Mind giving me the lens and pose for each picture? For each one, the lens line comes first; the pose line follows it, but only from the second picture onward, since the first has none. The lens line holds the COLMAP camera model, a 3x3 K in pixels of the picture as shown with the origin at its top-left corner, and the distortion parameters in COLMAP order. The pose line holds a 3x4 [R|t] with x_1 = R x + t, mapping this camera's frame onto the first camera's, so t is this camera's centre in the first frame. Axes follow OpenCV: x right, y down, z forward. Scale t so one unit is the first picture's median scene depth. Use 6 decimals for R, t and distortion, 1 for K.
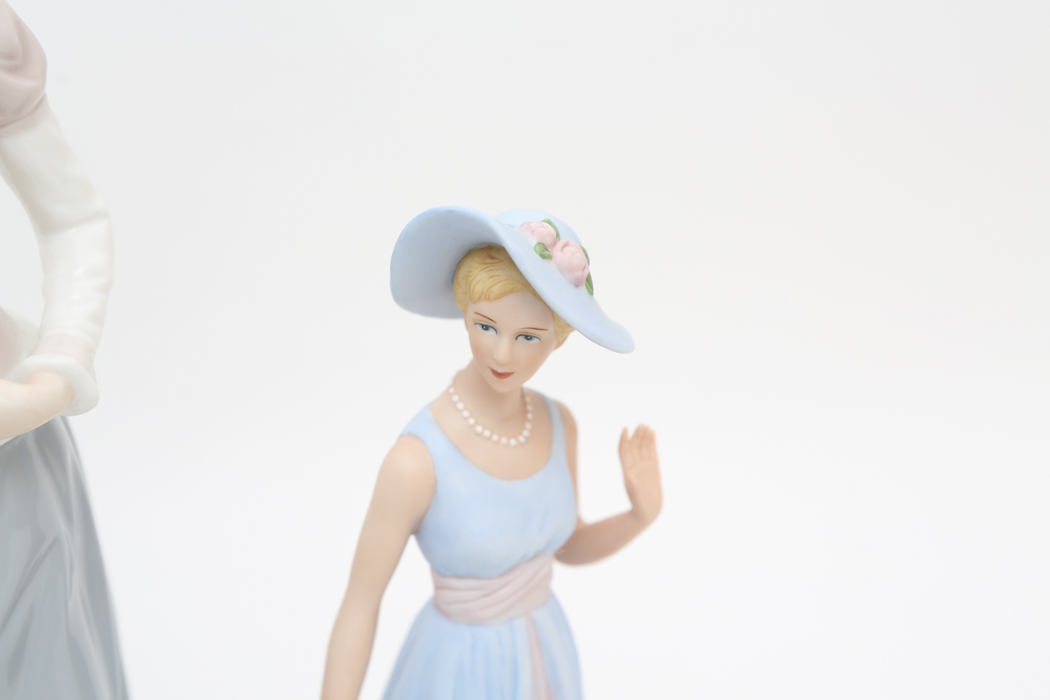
lens RADIAL K [[2141.5, 0, 514.4], [0, 2141.5, 356.6], [0, 0, 1]] dist [0.490744, 0.000000]
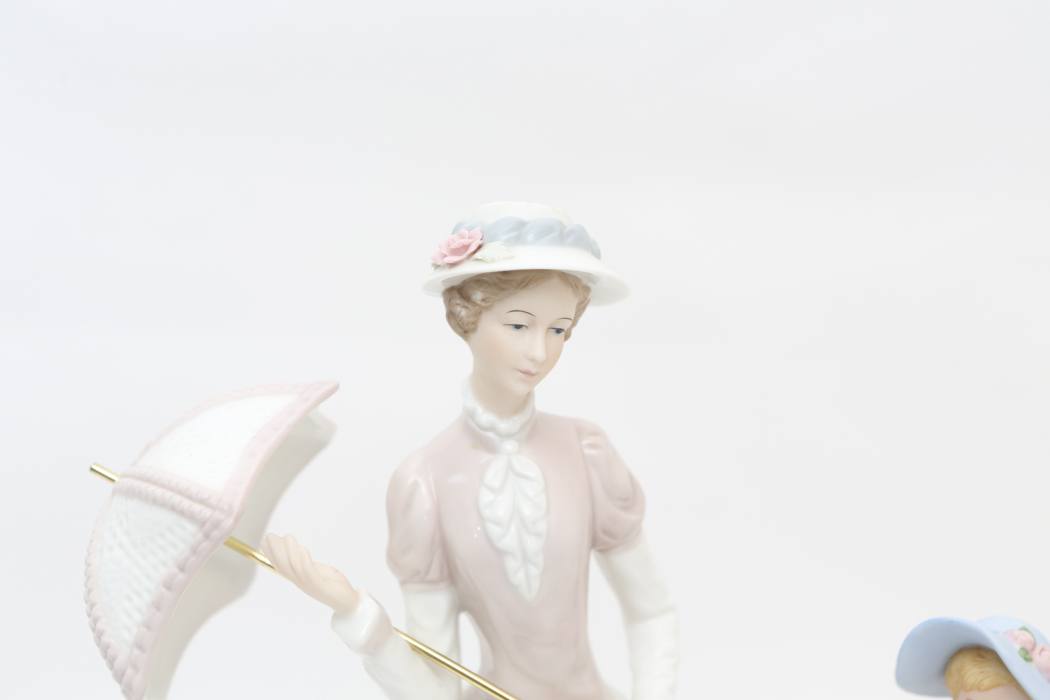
lens RADIAL K [[2141.5, 0, 536.1], [0, 2141.5, 367.8], [0, 0, 1]] dist [0.490744, 0.000000]
pose [[0.994269, 0.013219, -0.106085, -0.132927], [-0.025160, 0.993387, -0.112024, -0.061295], [0.103902, 0.114051, 0.988027, -0.337599]]
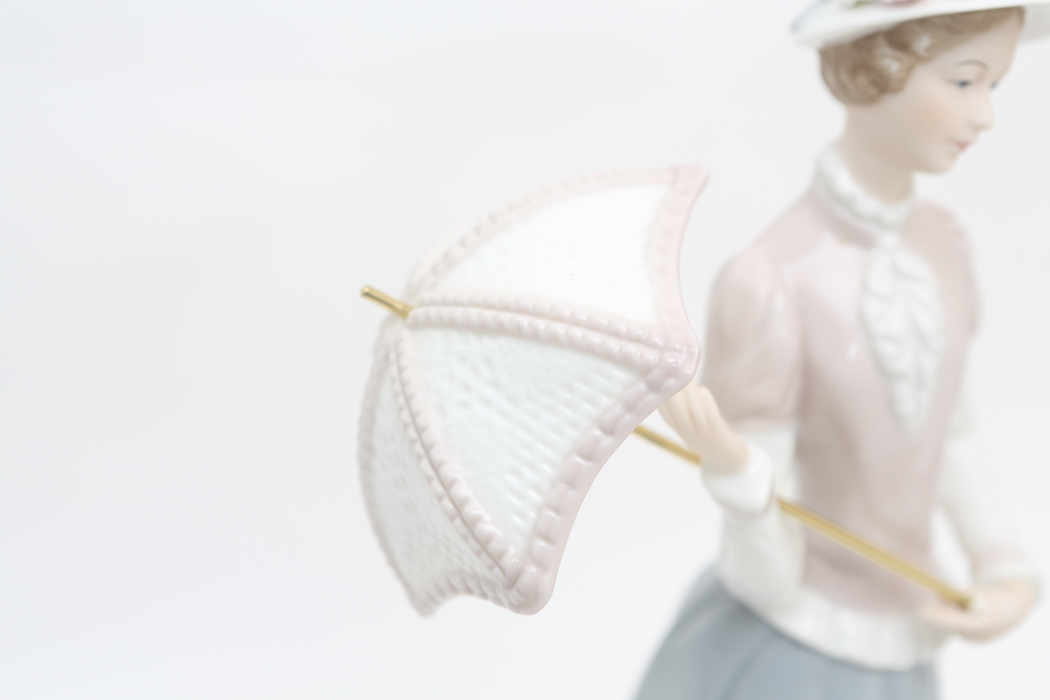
lens RADIAL K [[2141.5, 0, 520.6], [0, 2141.5, 360.1], [0, 0, 1]] dist [0.490744, 0.000000]
pose [[0.951557, -0.038984, 0.304991, -0.742030], [0.033172, 0.999156, 0.024216, -0.130838], [-0.305678, -0.012926, 0.952047, 0.017512]]
